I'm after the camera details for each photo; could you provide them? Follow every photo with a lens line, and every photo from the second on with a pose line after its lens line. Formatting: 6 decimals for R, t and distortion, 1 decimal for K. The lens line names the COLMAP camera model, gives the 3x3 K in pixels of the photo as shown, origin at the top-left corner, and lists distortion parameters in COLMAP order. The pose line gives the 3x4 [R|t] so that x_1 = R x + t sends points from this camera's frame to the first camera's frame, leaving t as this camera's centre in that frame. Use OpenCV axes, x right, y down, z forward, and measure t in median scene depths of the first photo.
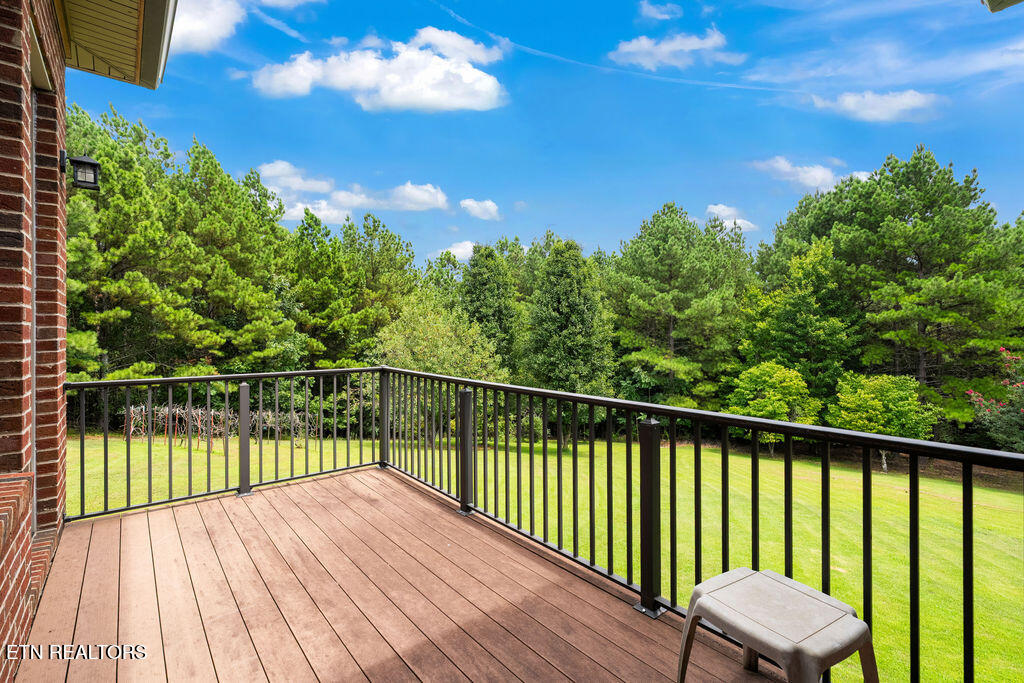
lens RADIAL K [[469.2, 0, 514.5], [0, 469.2, 339.7], [0, 0, 1]] dist [-0.005624, 0.000646]
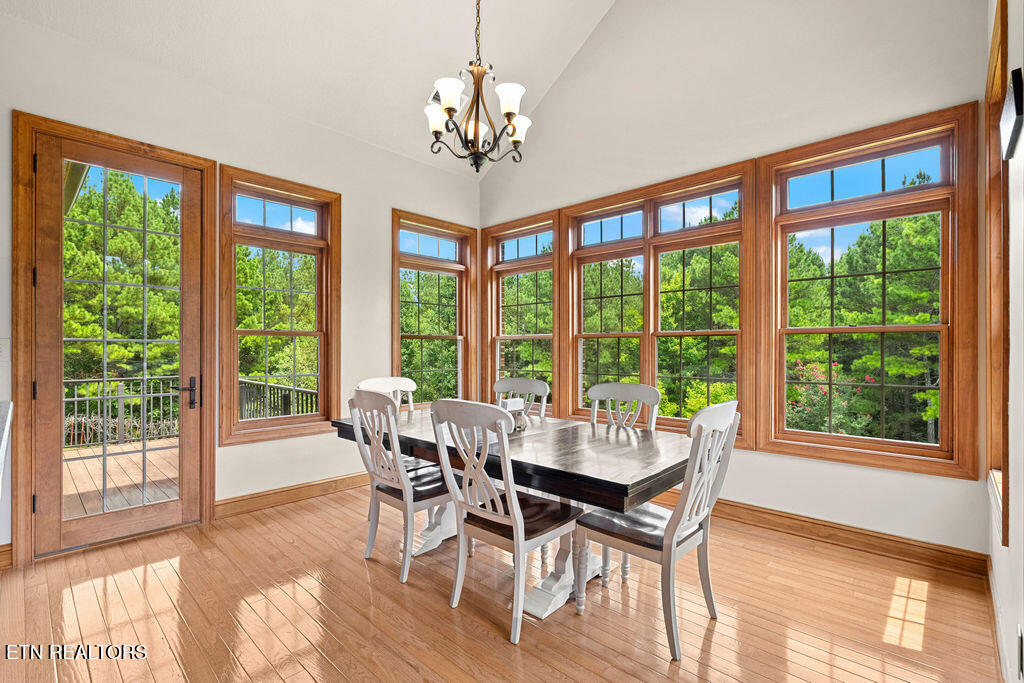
lens RADIAL K [[469.2, 0, 509.9], [0, 469.2, 338.5], [0, 0, 1]] dist [-0.005624, 0.000646]
pose [[0.992748, 0.004013, 0.120149, 0.086881], [-0.000296, 0.999521, -0.030939, -0.002076], [-0.120216, 0.030679, 0.992274, -0.132743]]
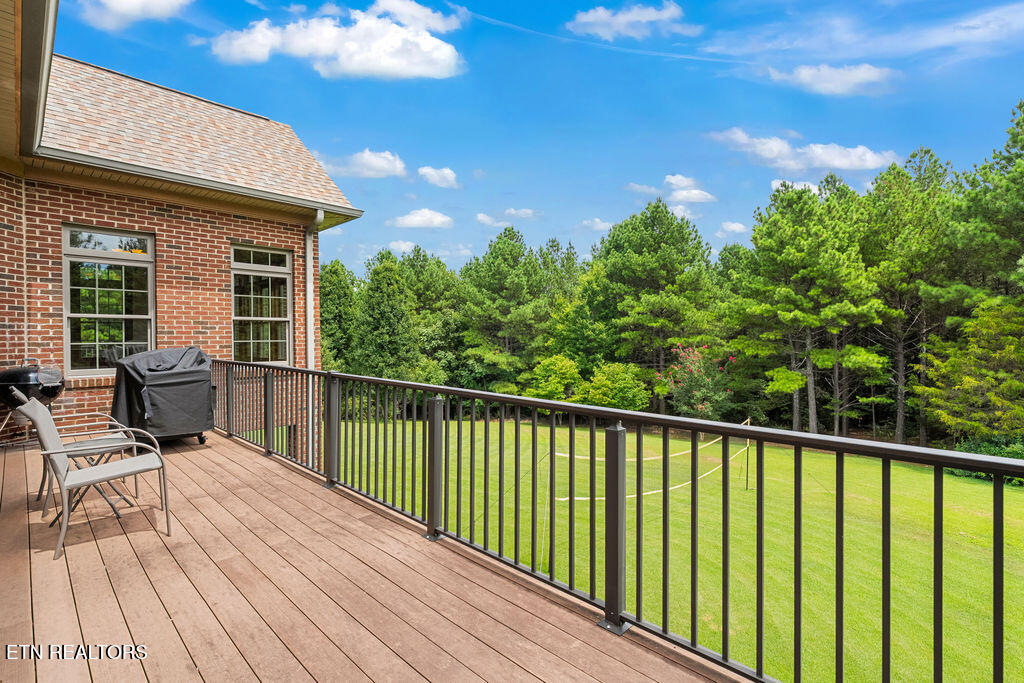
lens RADIAL K [[469.2, 0, 518.9], [0, 469.2, 331.4], [0, 0, 1]] dist [-0.005624, 0.000646]
pose [[0.993477, 0.002703, 0.113997, 0.294914], [-0.000936, 0.999879, -0.015549, 0.001469], [-0.114025, 0.015340, 0.993359, -0.323809]]
